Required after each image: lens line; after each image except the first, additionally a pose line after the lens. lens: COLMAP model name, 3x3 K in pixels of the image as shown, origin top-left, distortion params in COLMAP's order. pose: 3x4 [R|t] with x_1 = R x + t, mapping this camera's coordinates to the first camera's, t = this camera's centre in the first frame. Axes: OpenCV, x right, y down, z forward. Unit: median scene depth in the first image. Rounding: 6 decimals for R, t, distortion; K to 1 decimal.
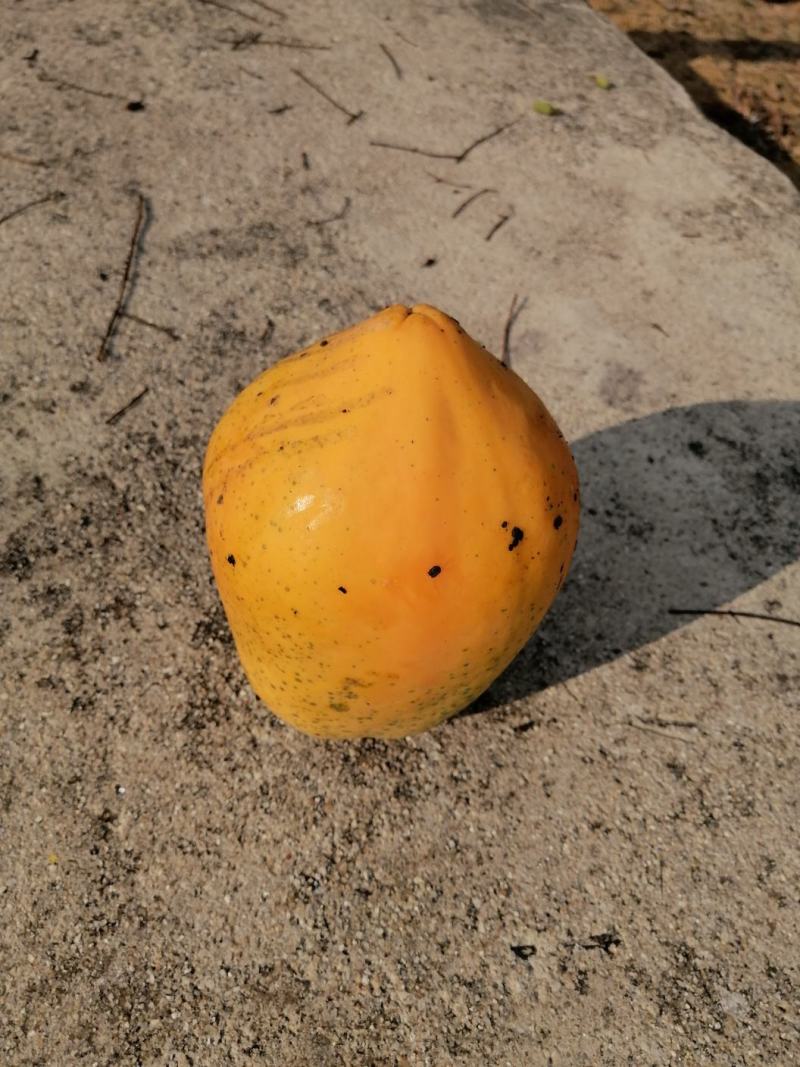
lens RADIAL K [[866.5, 0, 400.0], [0, 866.5, 533.5], [0, 0, 1]] dist [-0.055294, 0.070420]
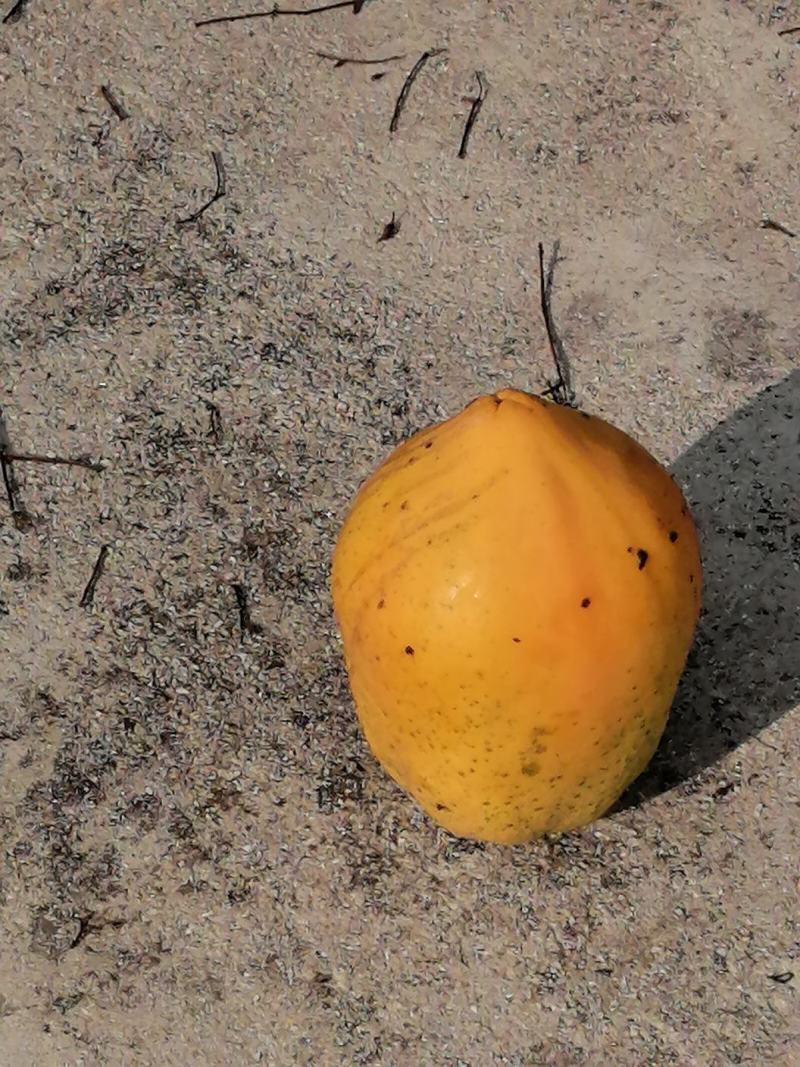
lens RADIAL K [[4326.4, 0, 400.0], [0, 4326.4, 533.5], [0, 0, 1]] dist [0.074599, 1.582026]
pose [[0.954479, -0.285553, 0.086190, -0.481053], [0.293030, 0.951650, -0.092175, 0.298544], [-0.055702, 0.113235, 0.992006, -3.428330]]
